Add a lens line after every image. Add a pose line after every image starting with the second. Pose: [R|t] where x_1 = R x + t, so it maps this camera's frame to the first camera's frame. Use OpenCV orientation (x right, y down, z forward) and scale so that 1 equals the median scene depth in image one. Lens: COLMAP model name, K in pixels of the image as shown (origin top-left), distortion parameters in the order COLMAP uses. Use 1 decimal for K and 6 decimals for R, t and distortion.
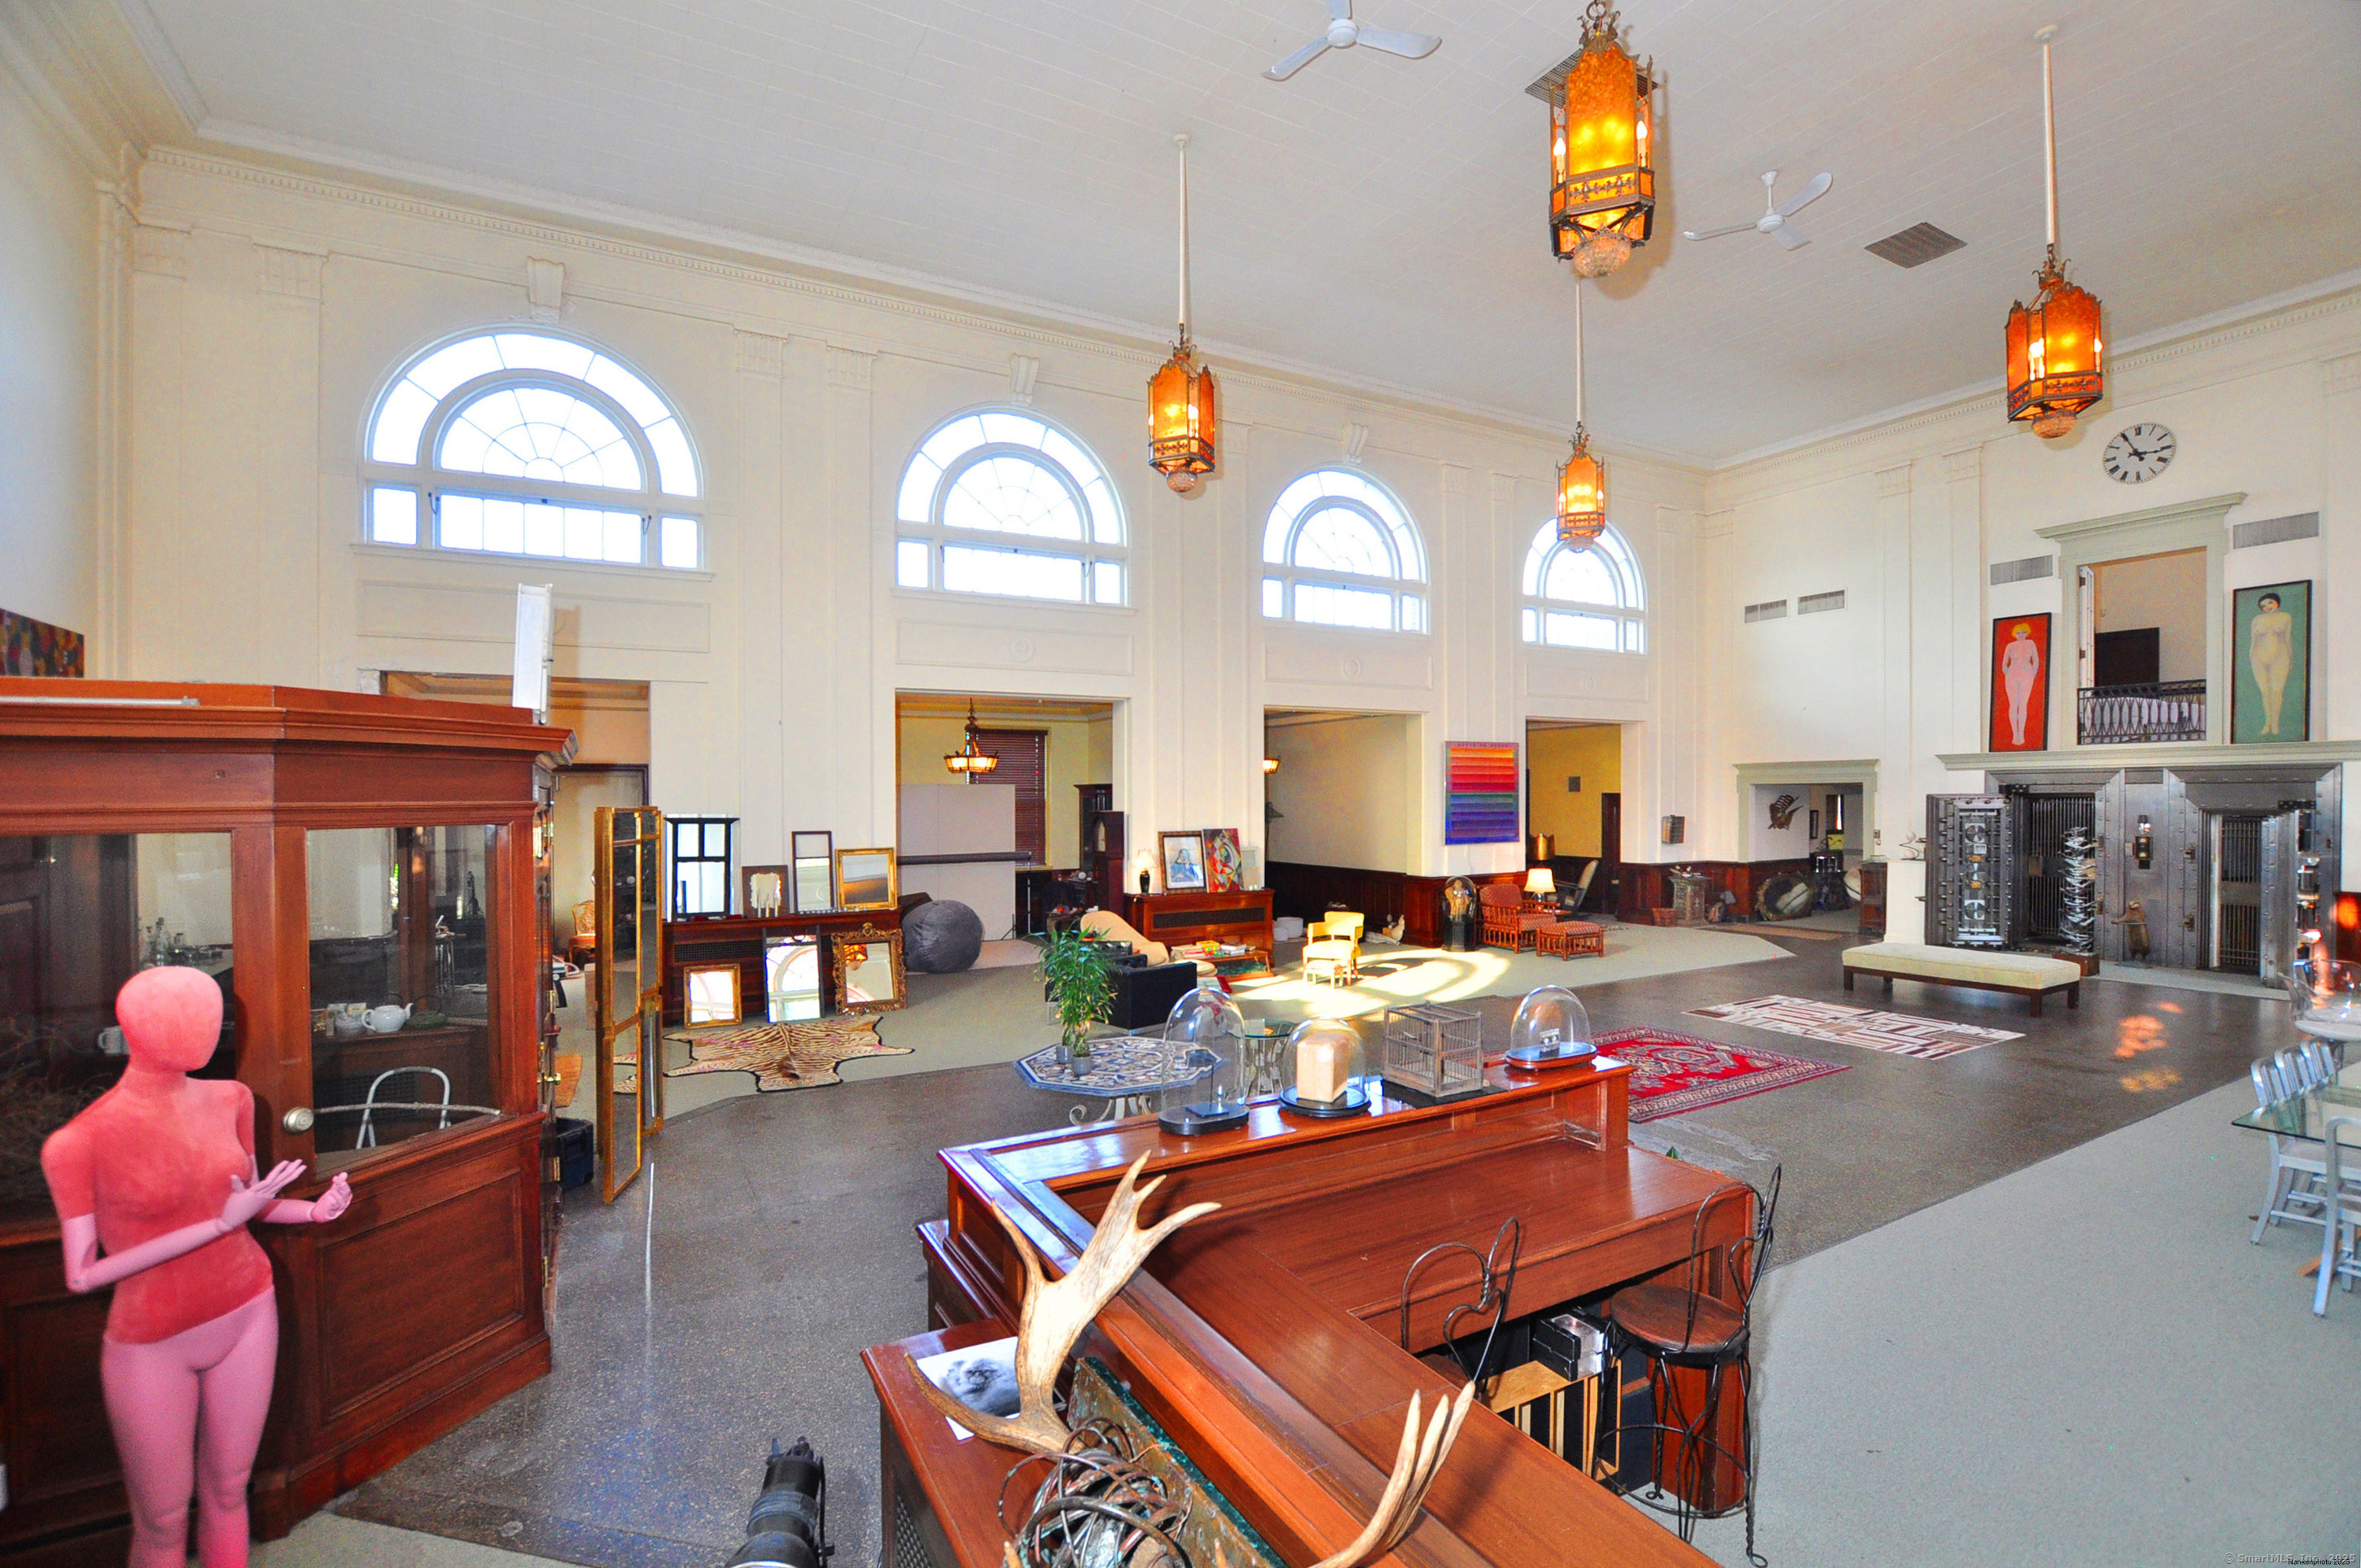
lens RADIAL K [[1040.8, 0, 1190.7], [0, 1040.8, 821.3], [0, 0, 1]] dist [-0.029908, 0.004409]
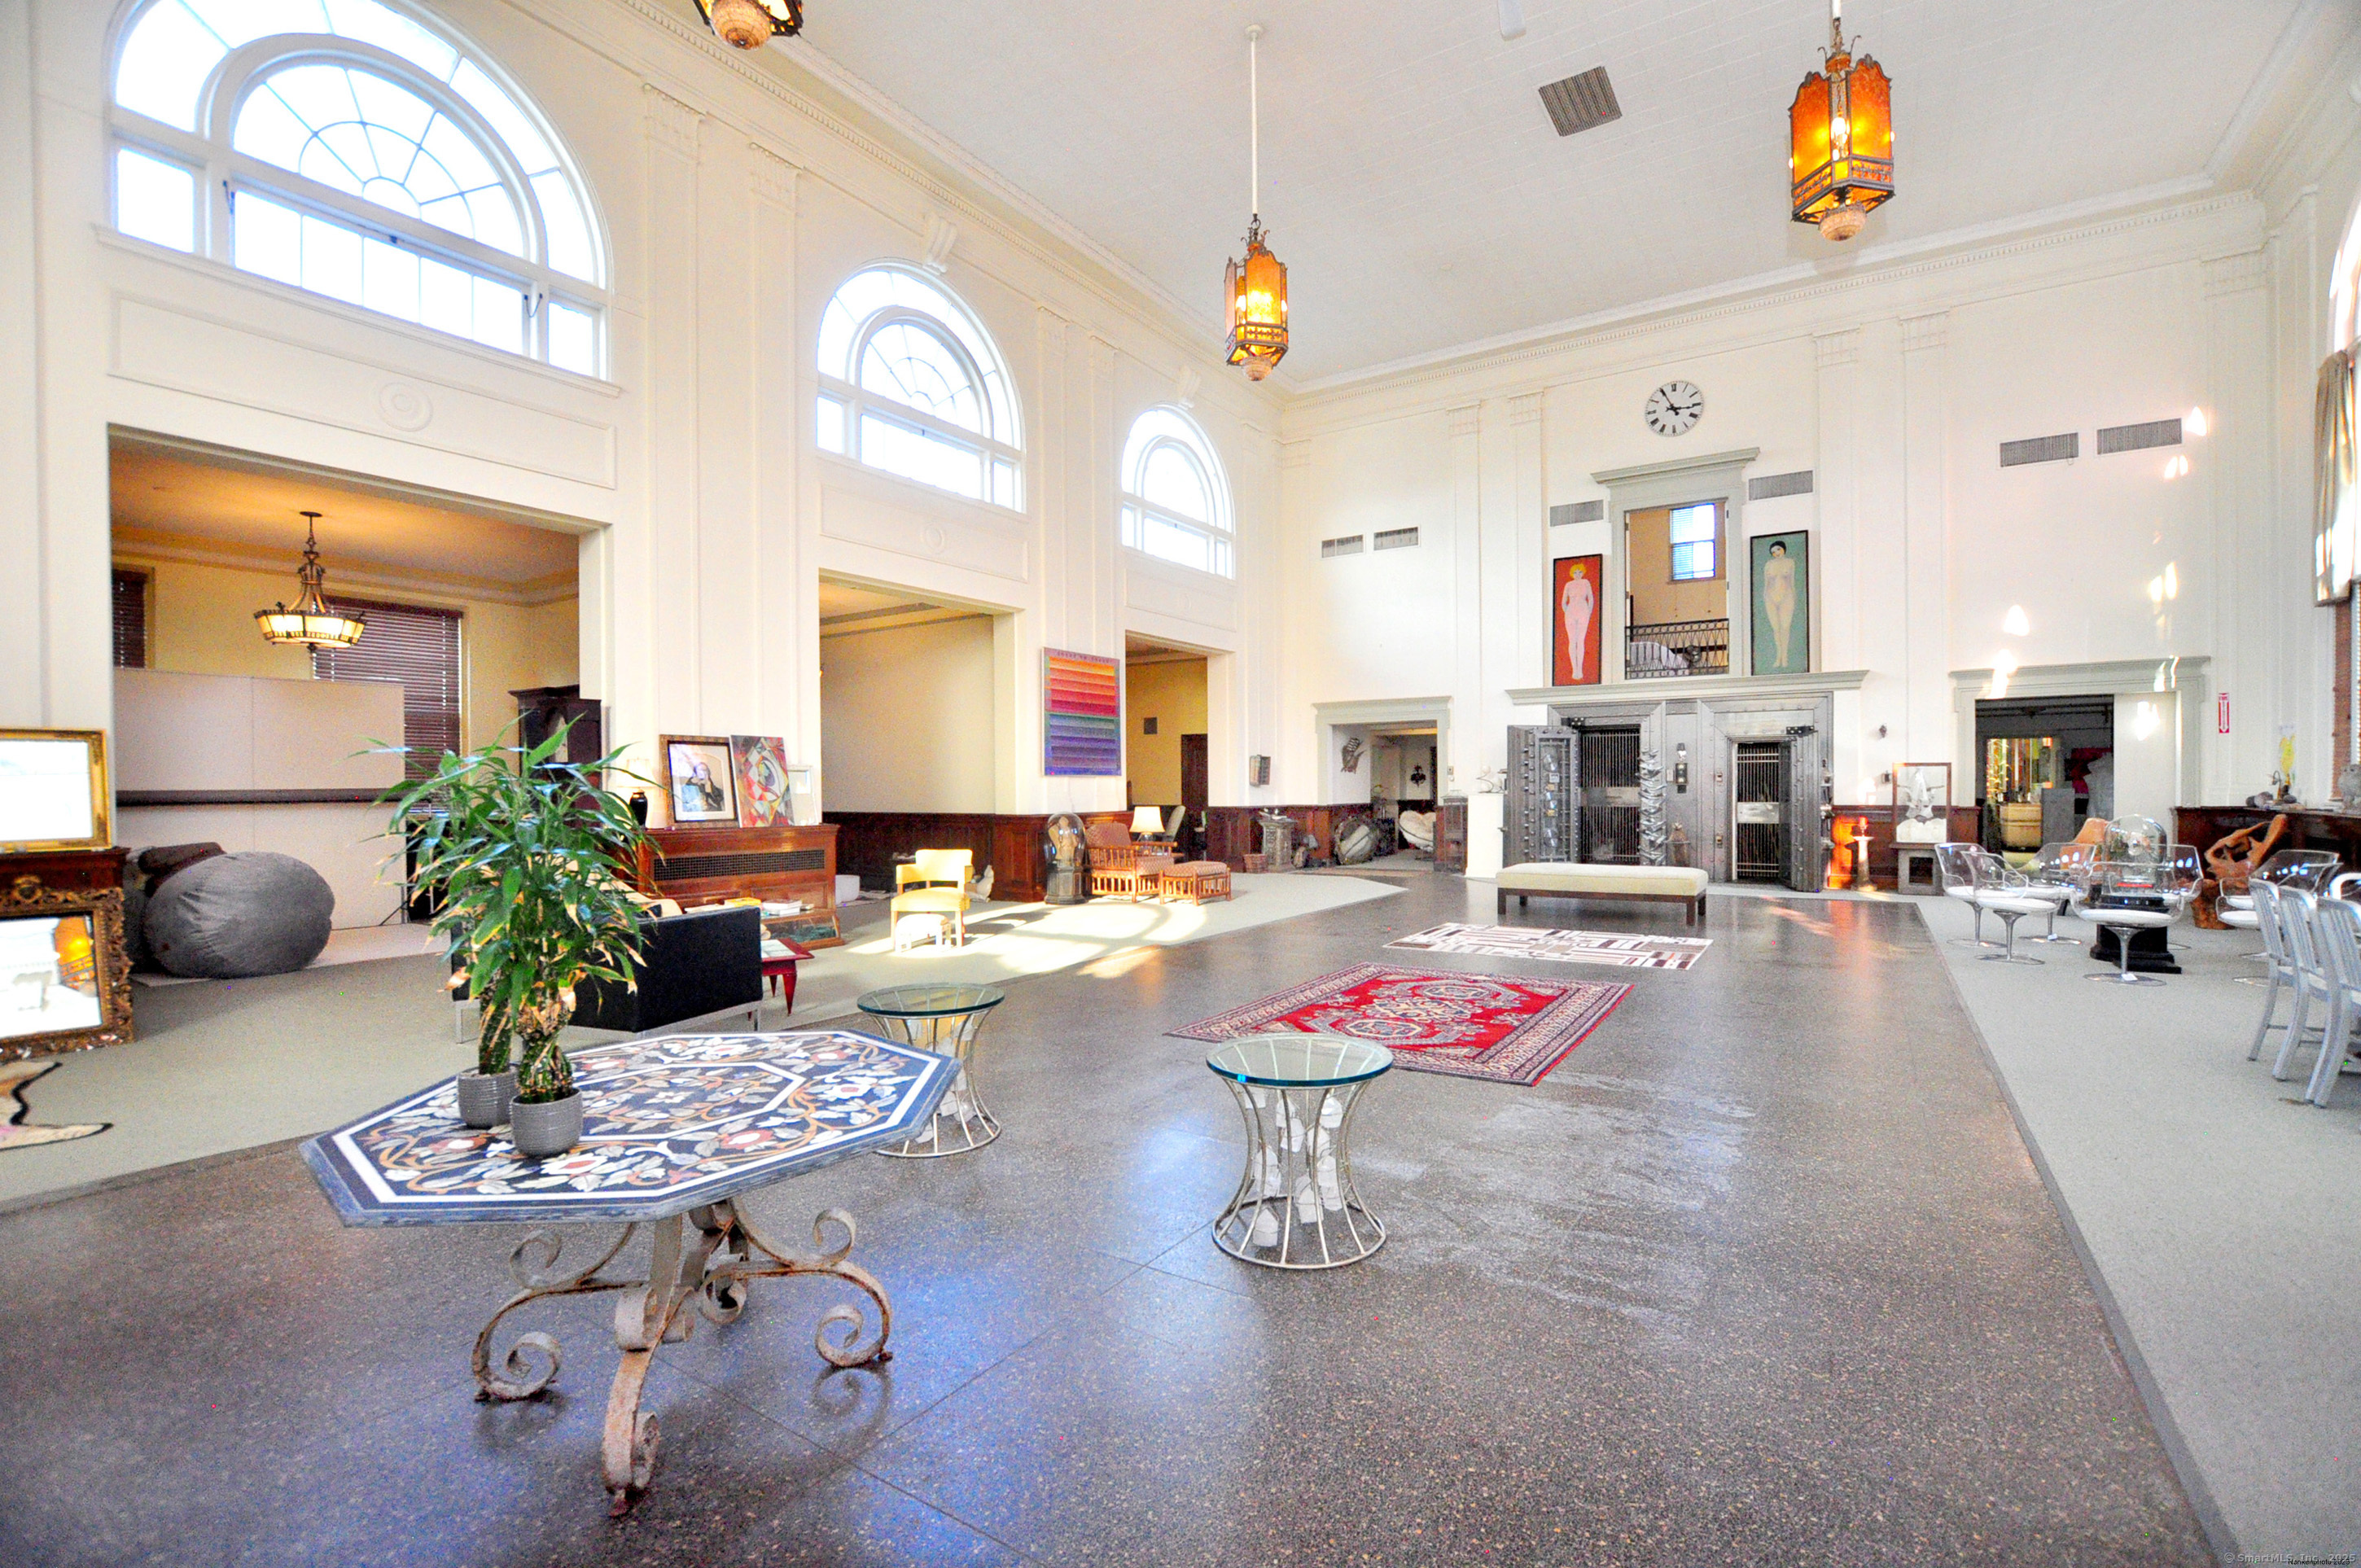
lens RADIAL K [[1038.8, 0, 1183.5], [0, 1038.8, 811.3], [0, 0, 1]] dist [-0.031586, 0.005526]
pose [[0.891619, -0.010357, 0.452667, -0.032407], [0.010286, 0.999944, 0.002617, 0.061902], [-0.452669, 0.002323, 0.891676, 0.281456]]
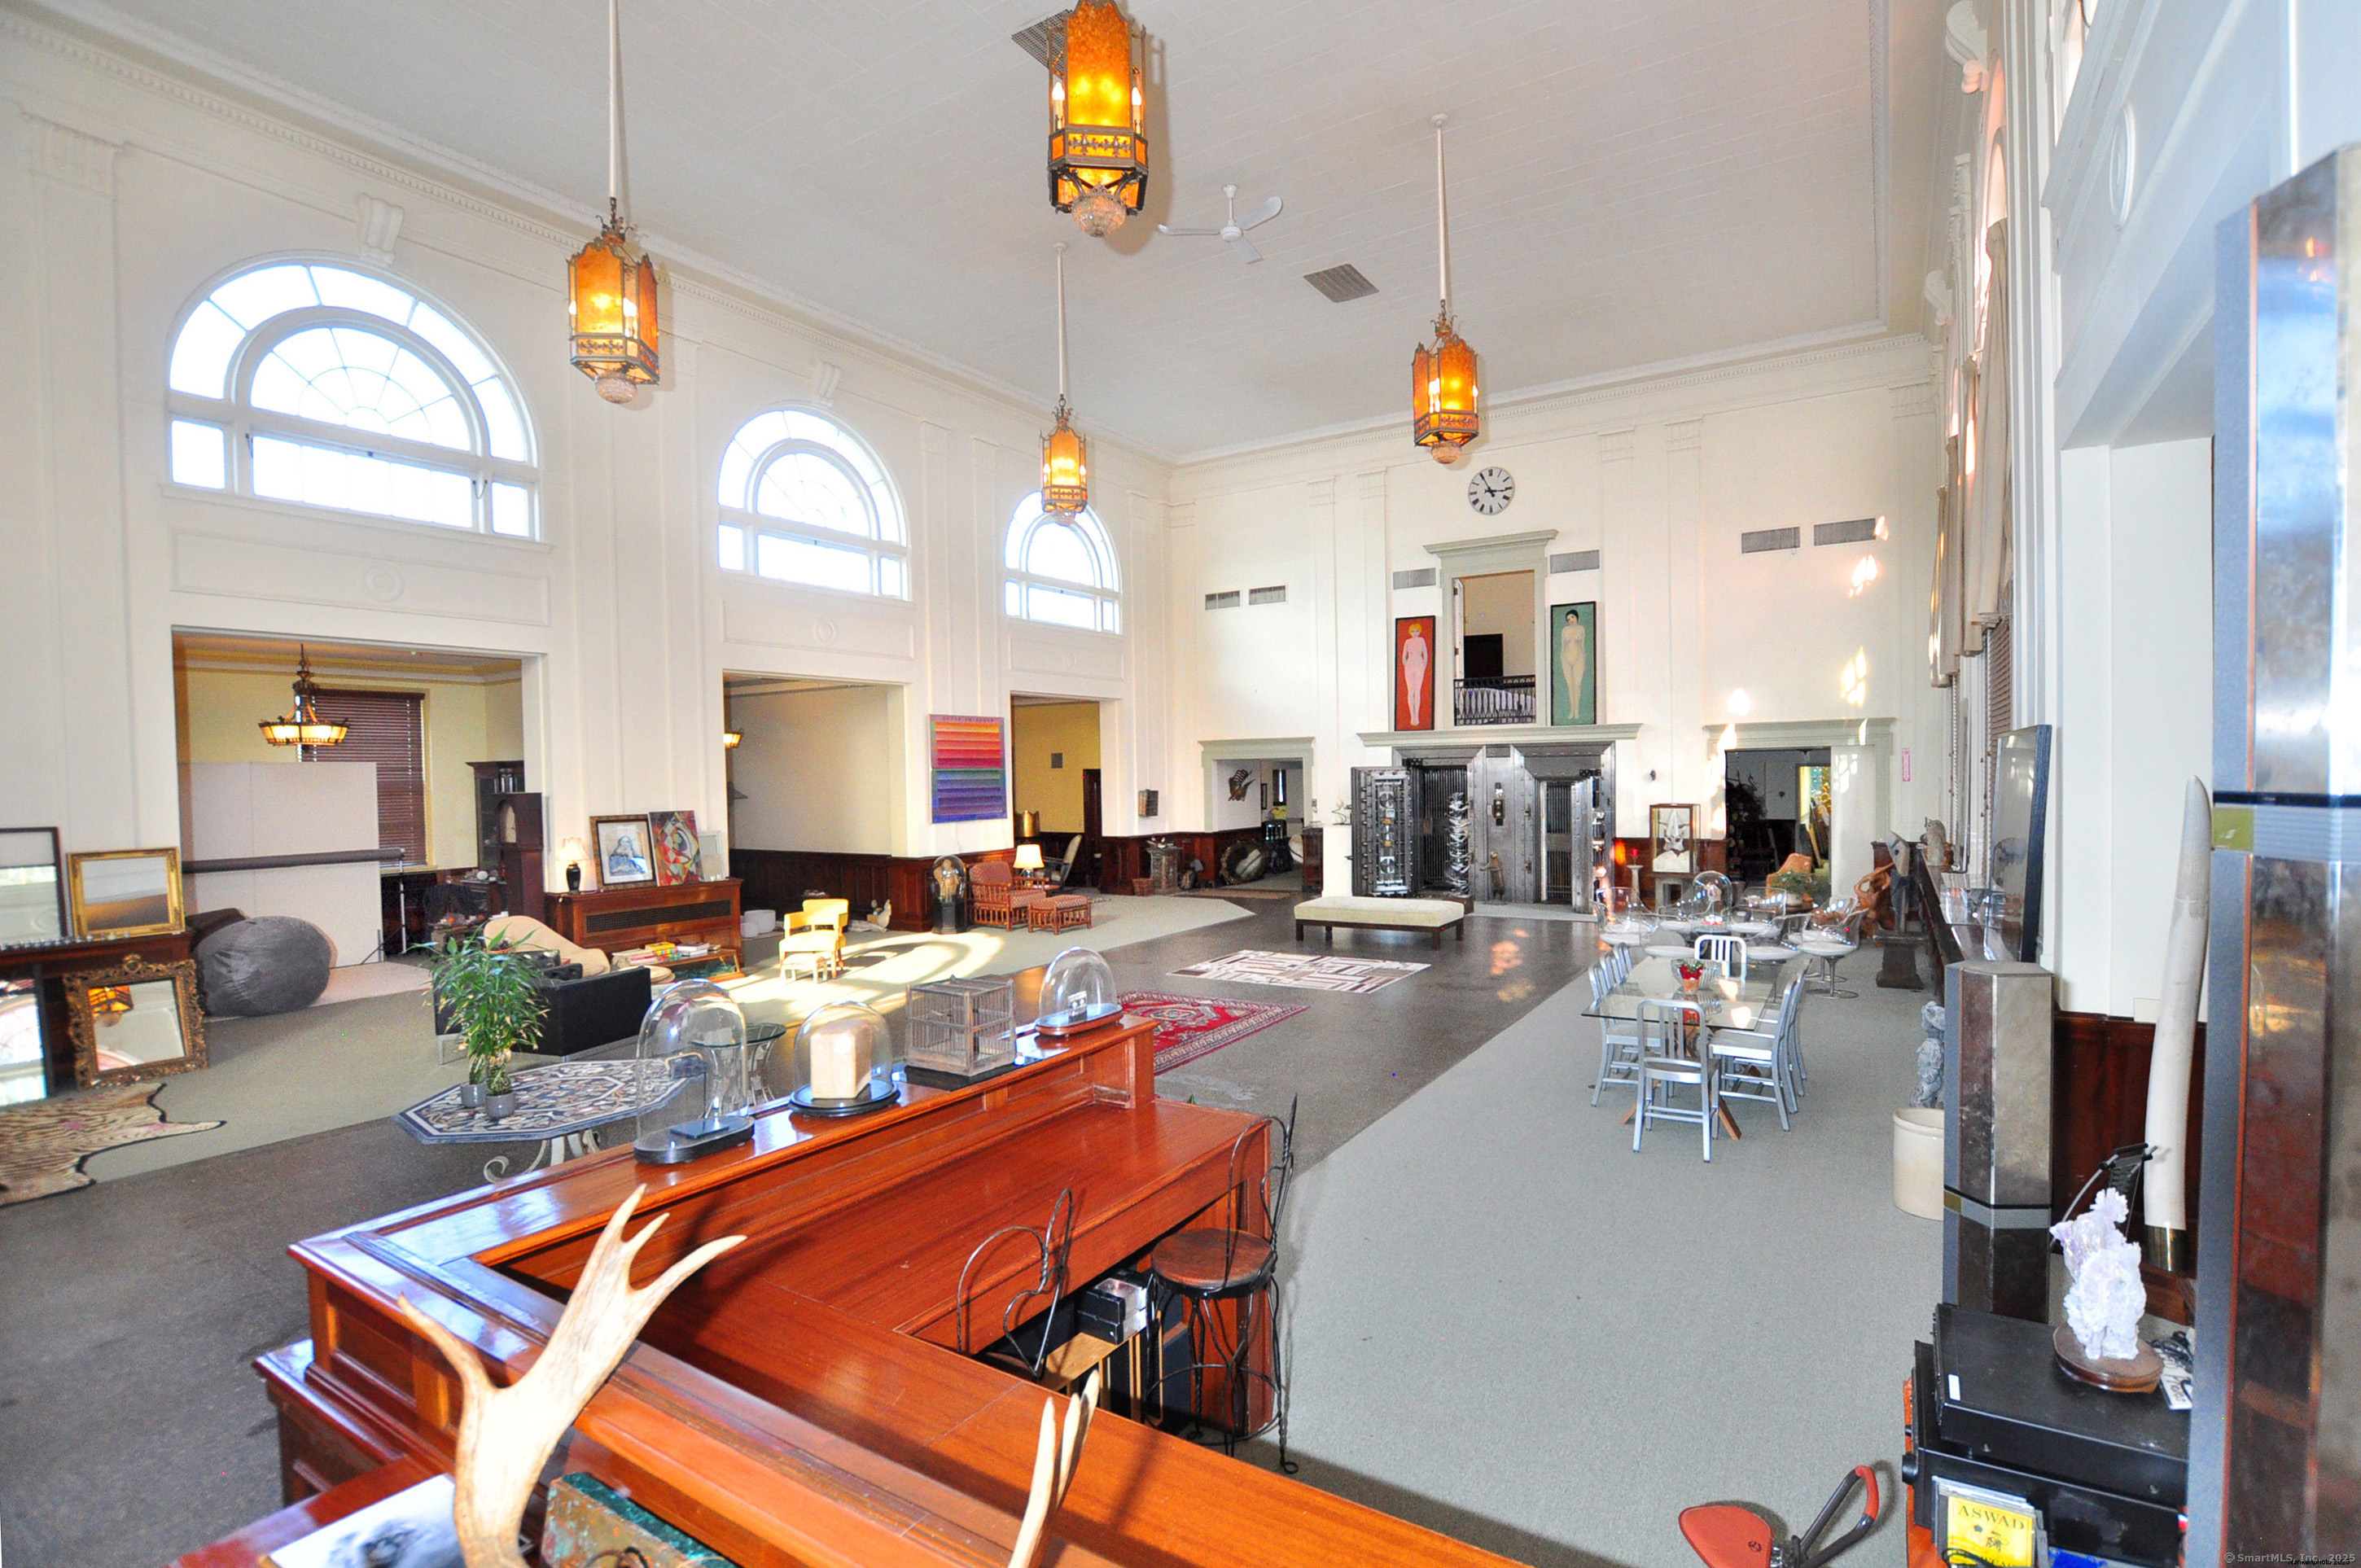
lens RADIAL K [[1076.3, 0, 1211.5], [0, 1076.3, 817.5], [0, 0, 1]] dist [-0.029643, 0.004420]
pose [[0.876114, -0.027212, 0.481335, -0.006270], [0.021025, 0.999612, 0.018243, 0.005830], [-0.481645, -0.005863, 0.876347, 0.015932]]
